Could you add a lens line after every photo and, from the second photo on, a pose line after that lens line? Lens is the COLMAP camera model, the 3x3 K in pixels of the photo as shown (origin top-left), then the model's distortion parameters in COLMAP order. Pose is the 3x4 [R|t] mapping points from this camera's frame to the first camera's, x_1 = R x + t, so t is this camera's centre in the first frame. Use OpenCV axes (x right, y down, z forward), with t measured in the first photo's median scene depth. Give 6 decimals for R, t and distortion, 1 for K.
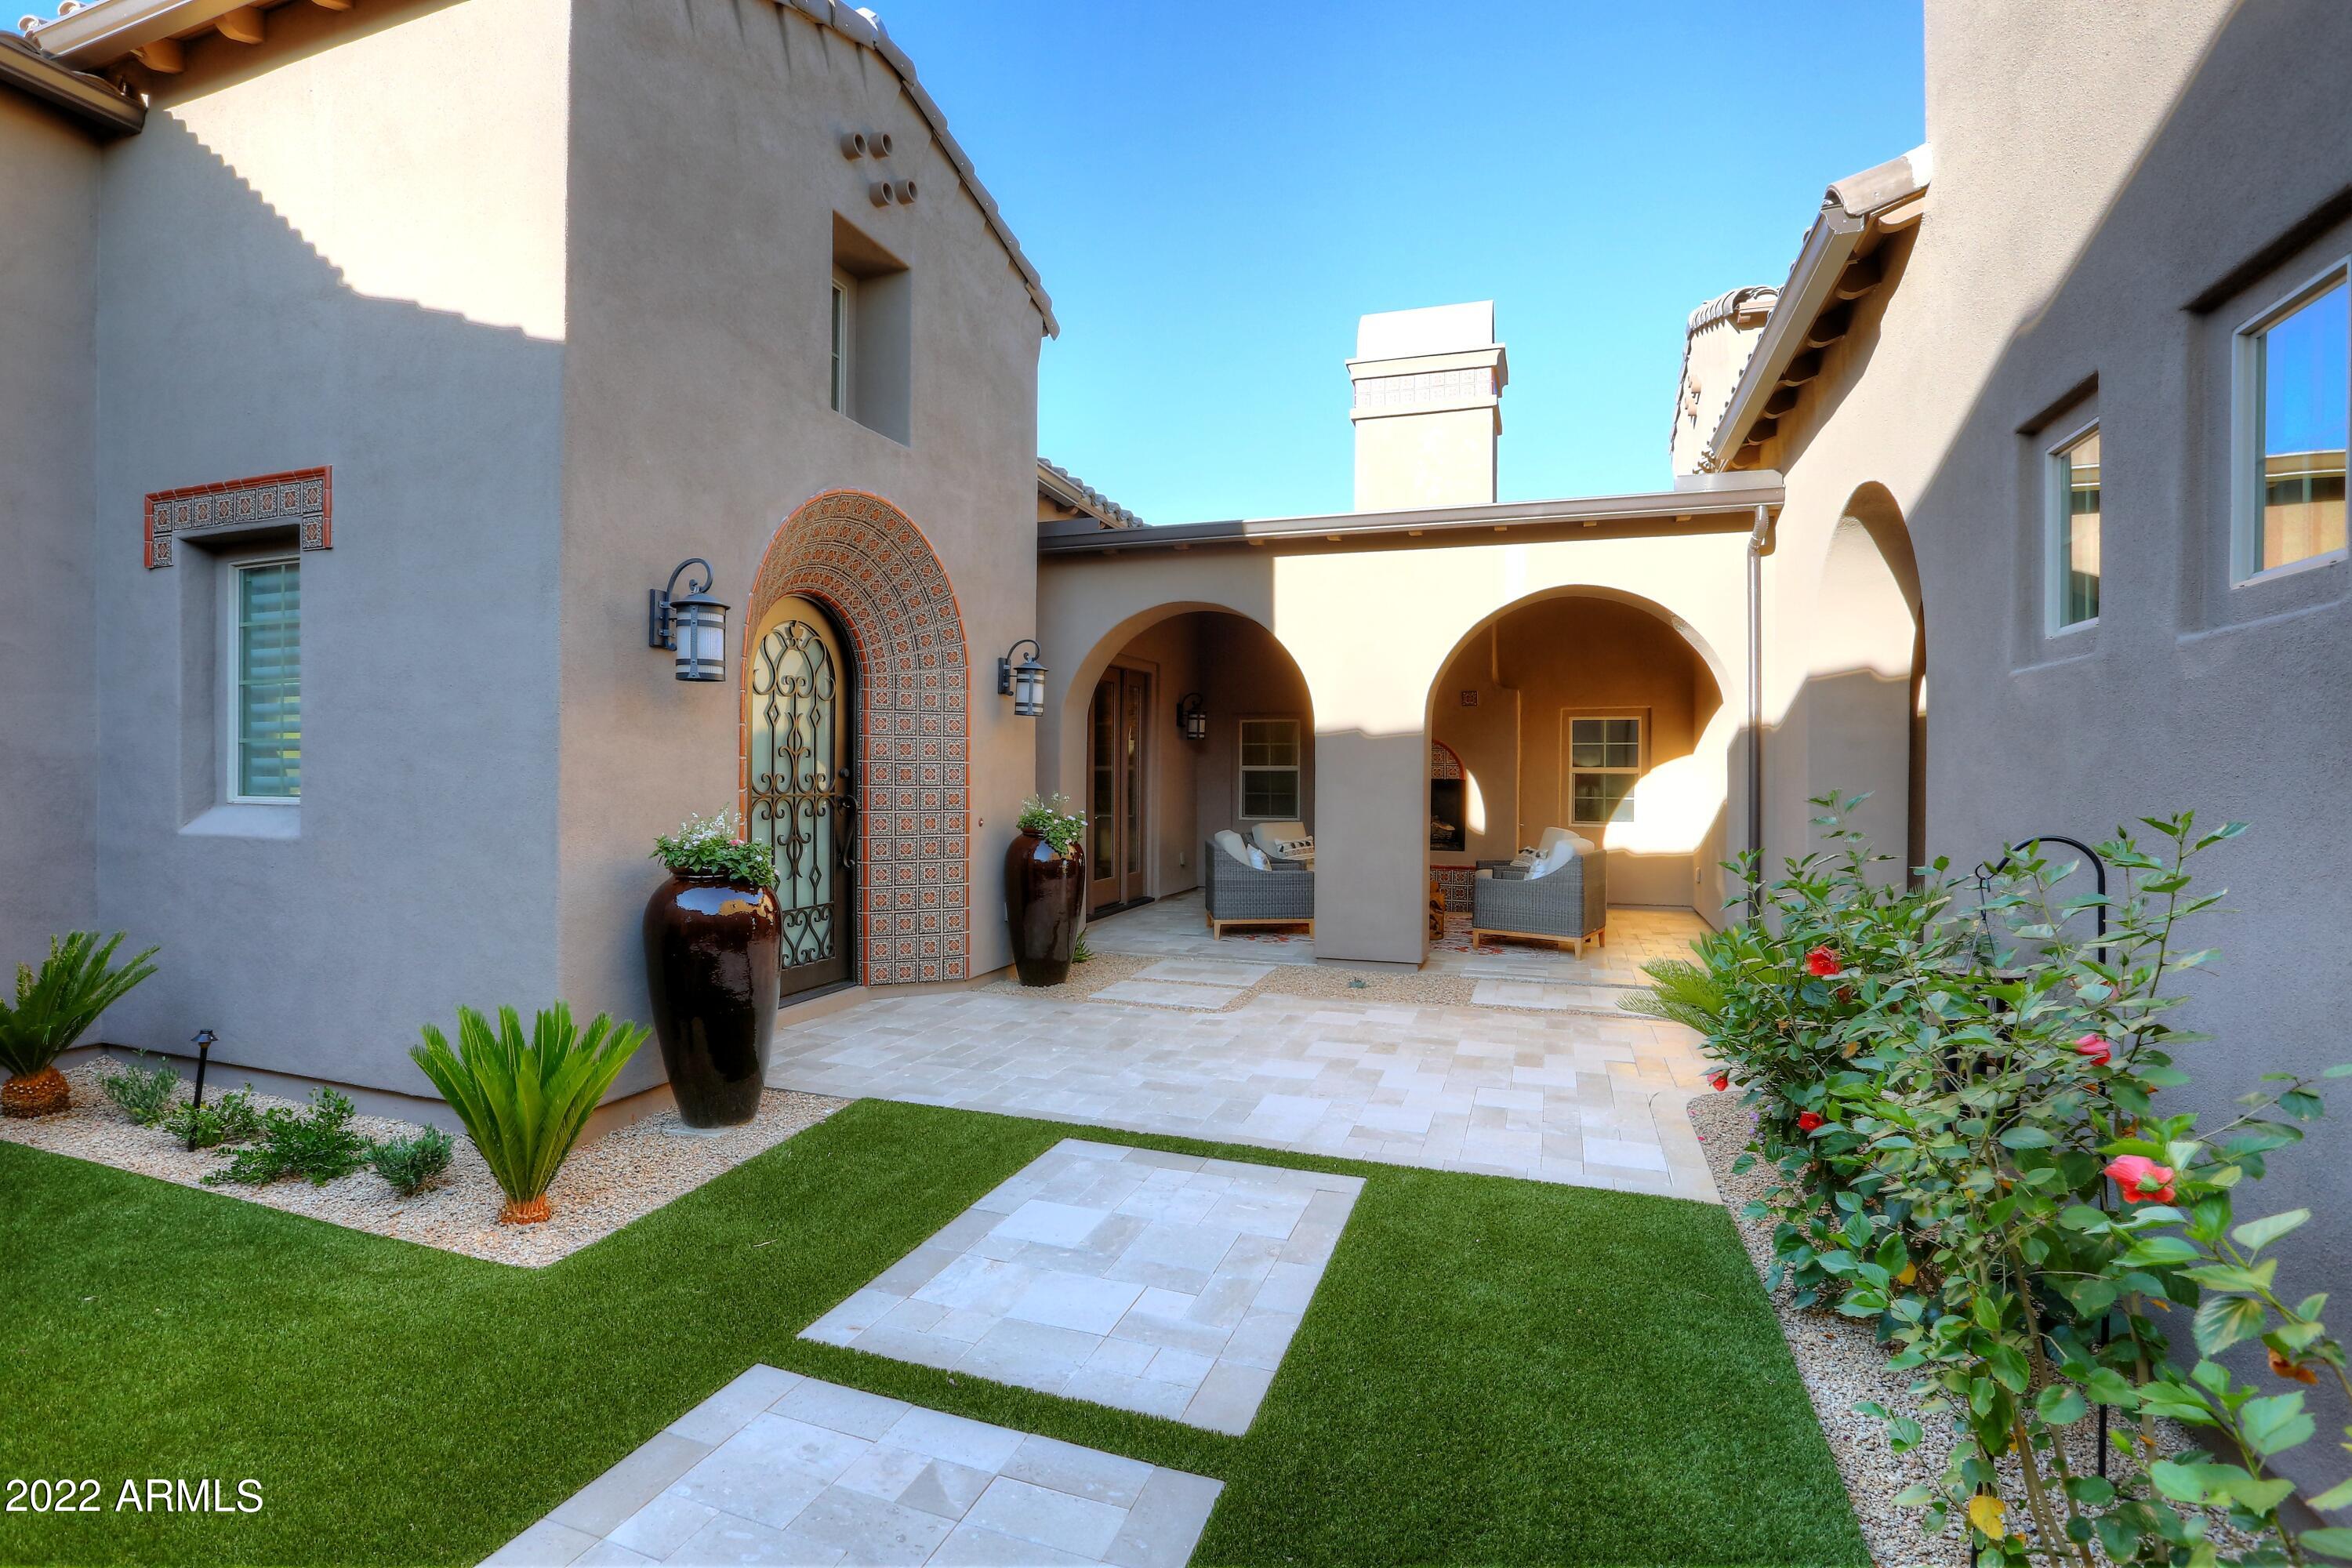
lens RADIAL K [[1076.5, 0, 1176.0], [0, 1076.5, 784.0], [0, 0, 1]] dist [-0.054120, -0.000043]
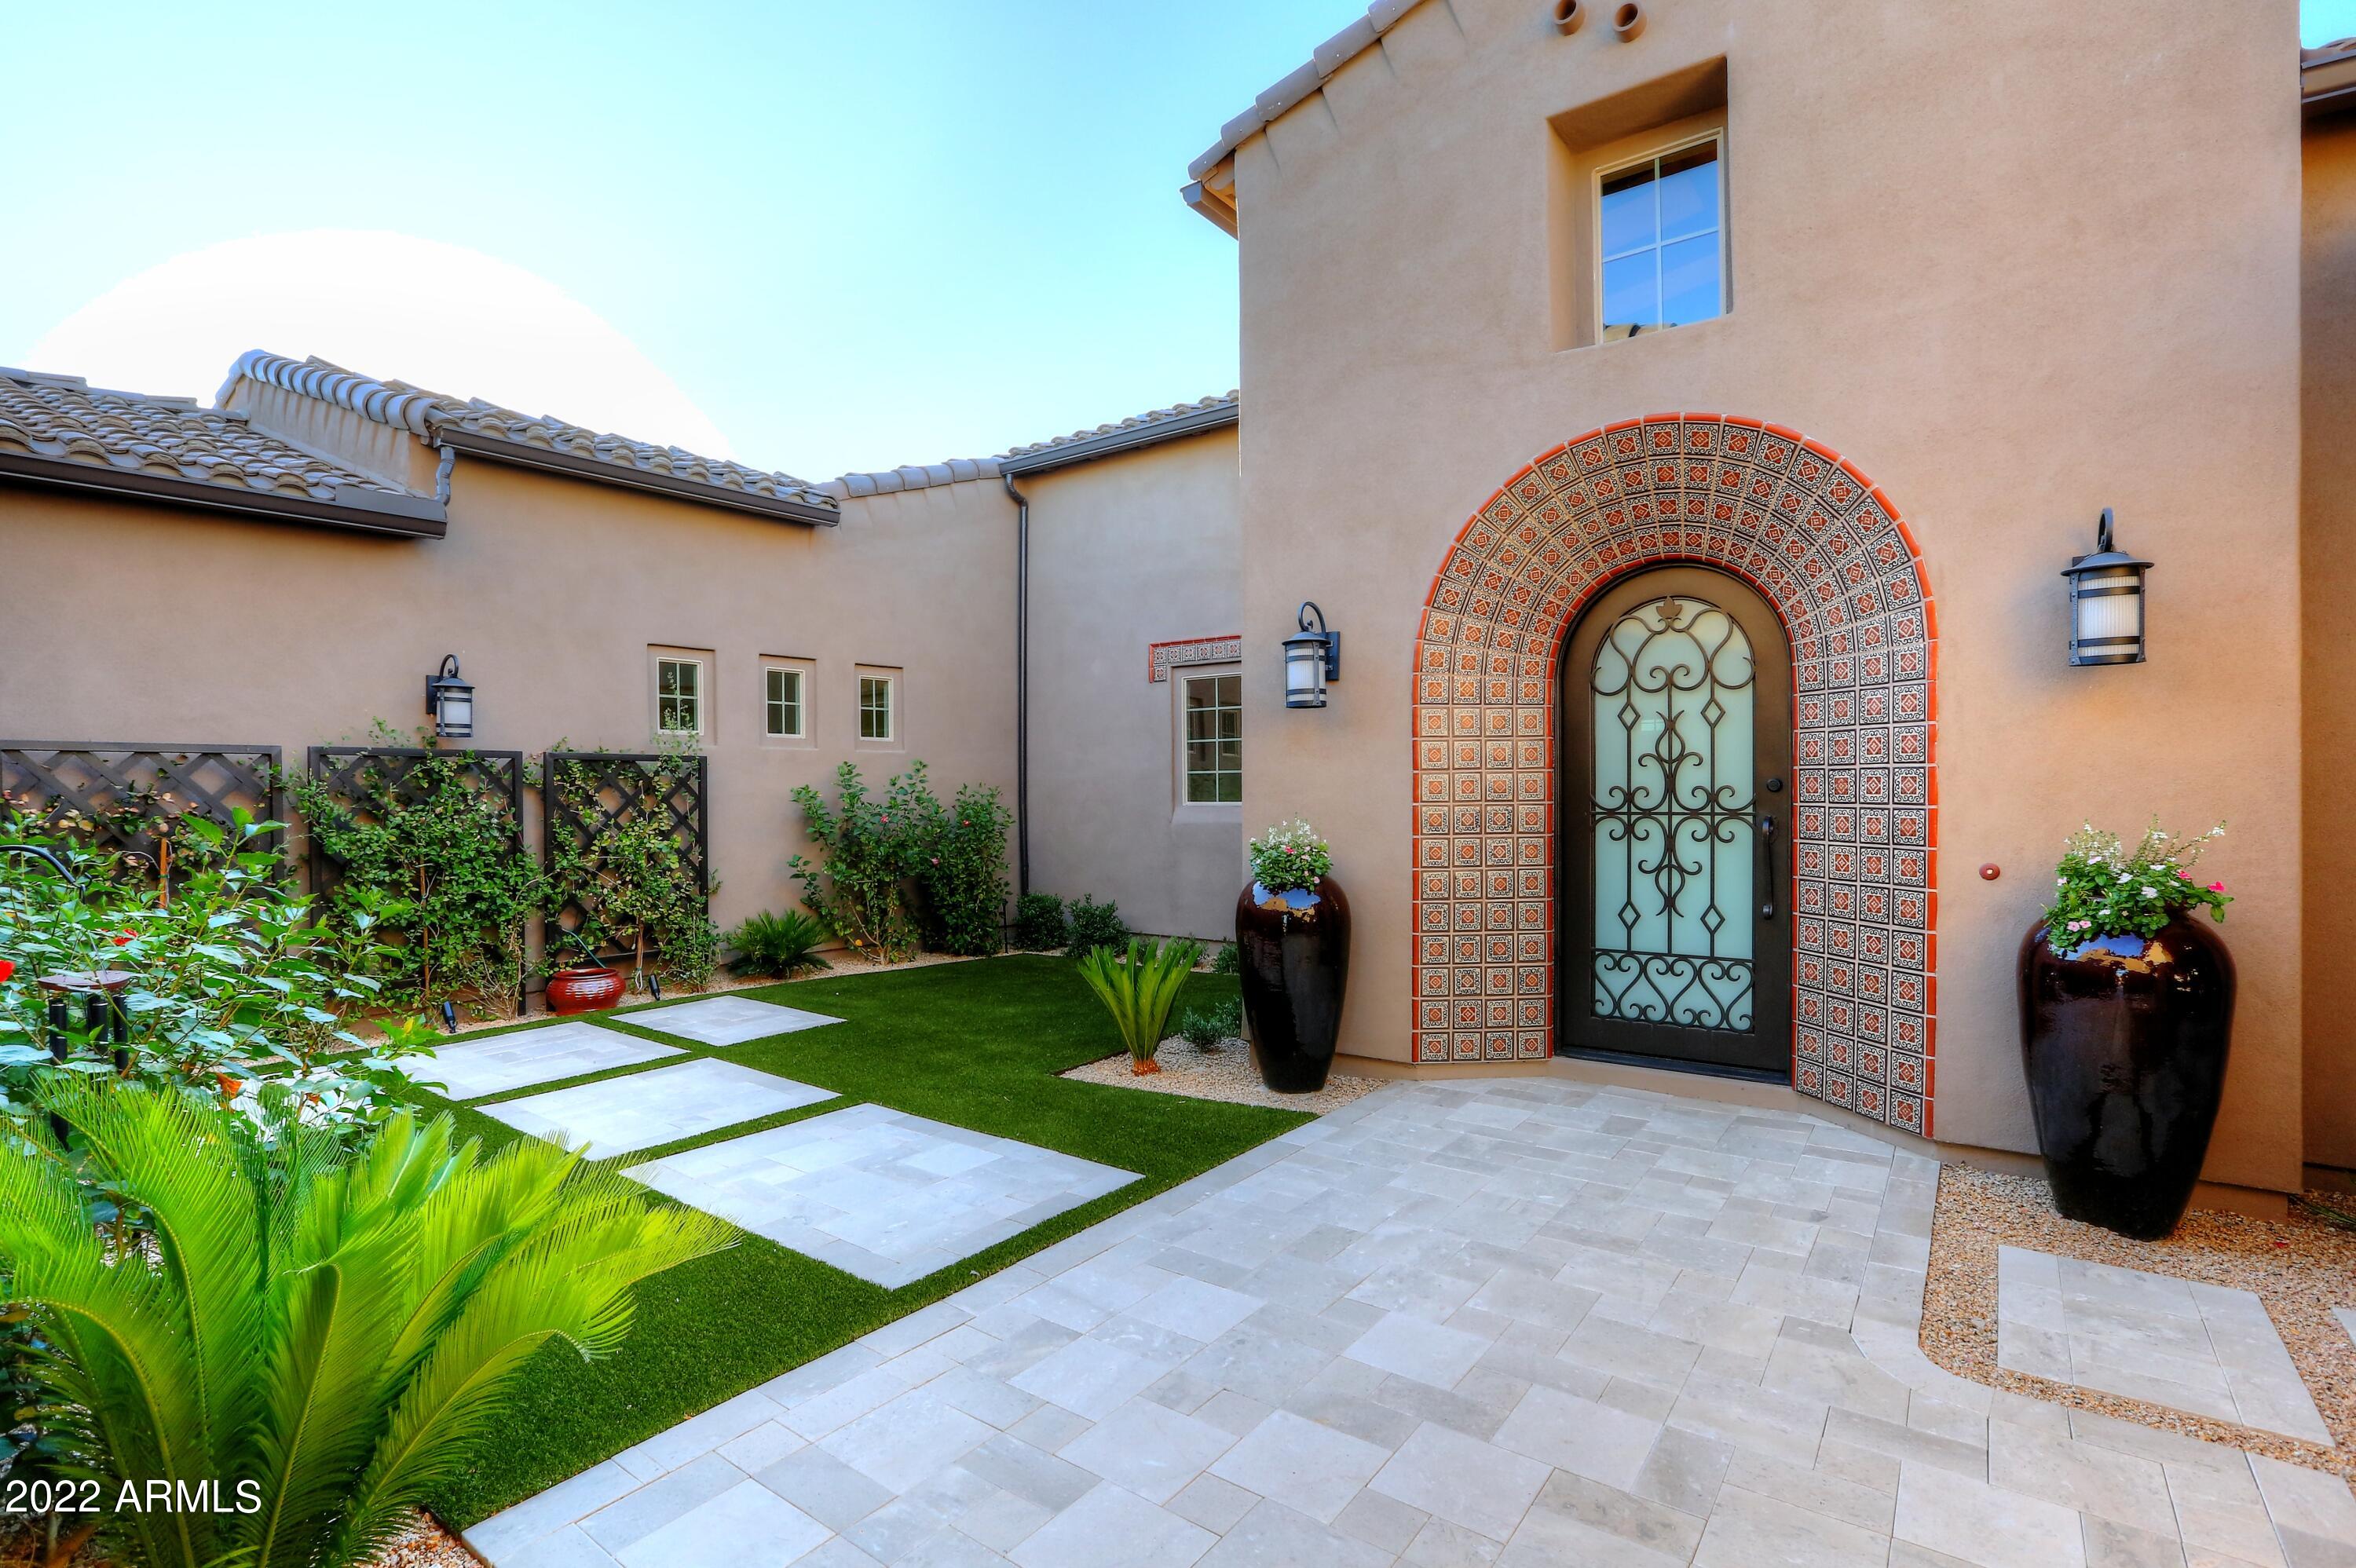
lens RADIAL K [[1116.3, 0, 1169.0], [0, 1116.3, 817.7], [0, 0, 1]] dist [-0.061257, -0.000080]
pose [[-0.300919, 0.017868, -0.953482, 0.618945], [-0.009349, 0.999721, 0.021685, -0.000354], [0.953604, 0.015440, -0.300668, 1.002580]]
